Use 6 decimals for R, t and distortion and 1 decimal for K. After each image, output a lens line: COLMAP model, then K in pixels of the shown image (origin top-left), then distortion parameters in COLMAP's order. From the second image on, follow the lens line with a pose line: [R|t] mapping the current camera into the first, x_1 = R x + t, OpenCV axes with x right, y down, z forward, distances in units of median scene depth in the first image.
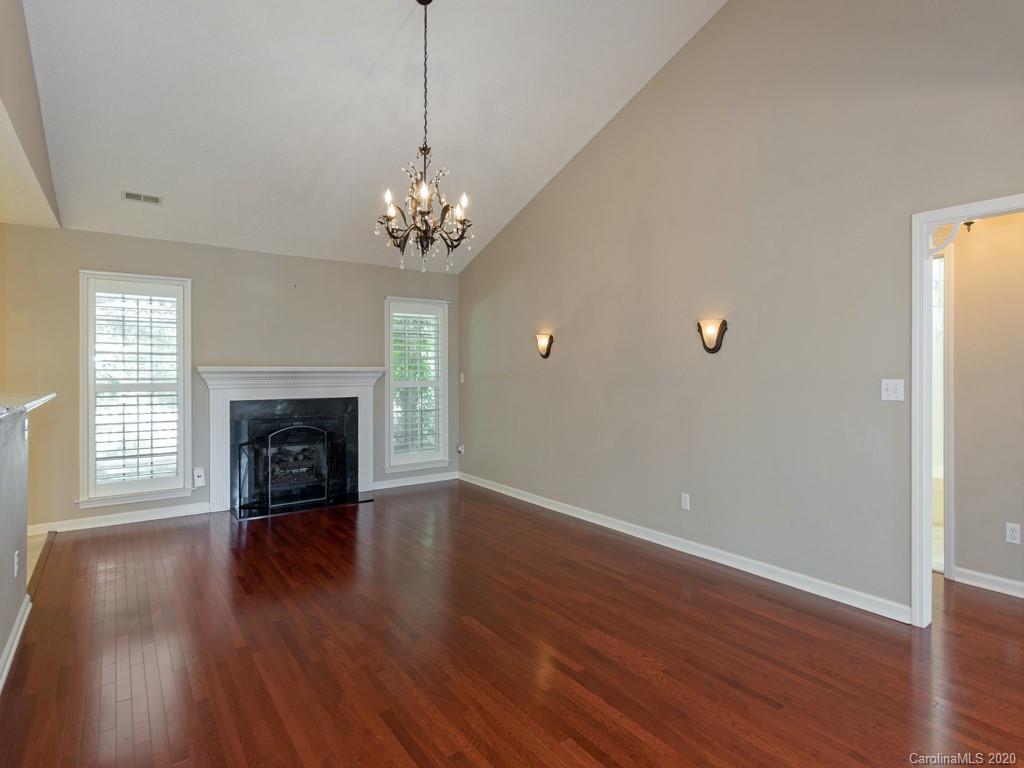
lens RADIAL K [[542.6, 0, 515.3], [0, 542.6, 377.4], [0, 0, 1]] dist [0.003434, 0.001003]
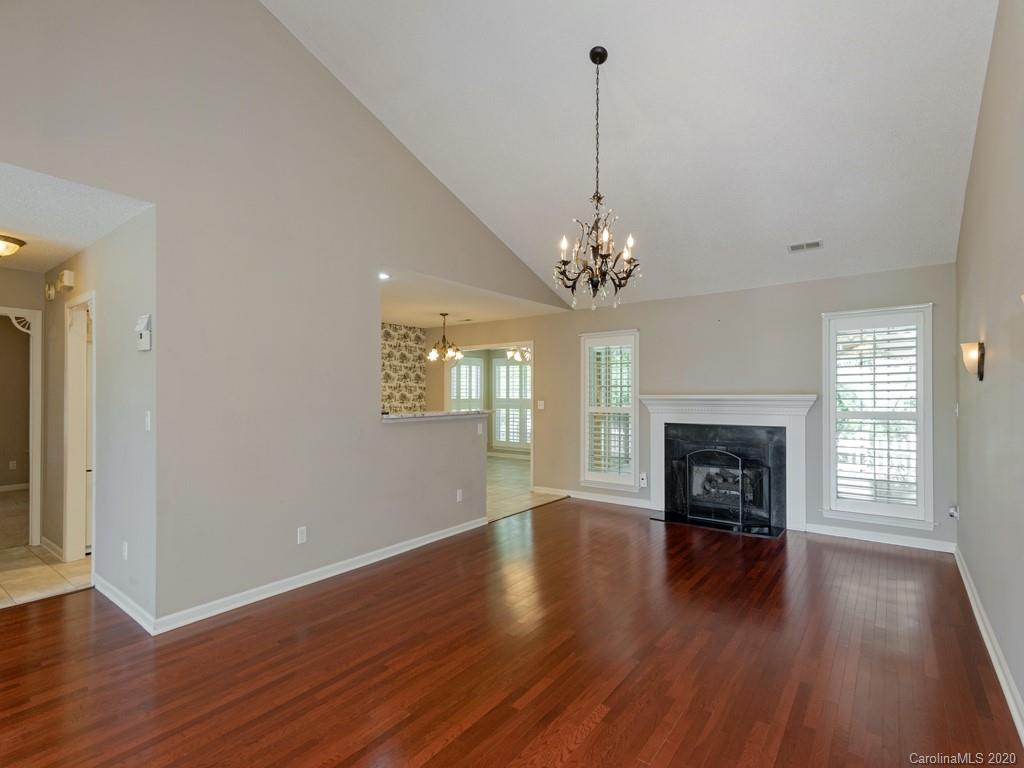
lens RADIAL K [[506.3, 0, 513.9], [0, 506.3, 393.5], [0, 0, 1]] dist [0.029028, -0.000212]
pose [[0.291535, -0.002203, -0.956558, 0.467263], [-0.020434, 0.999755, -0.008530, -0.005184], [0.956342, 0.022033, 0.291418, 0.339176]]
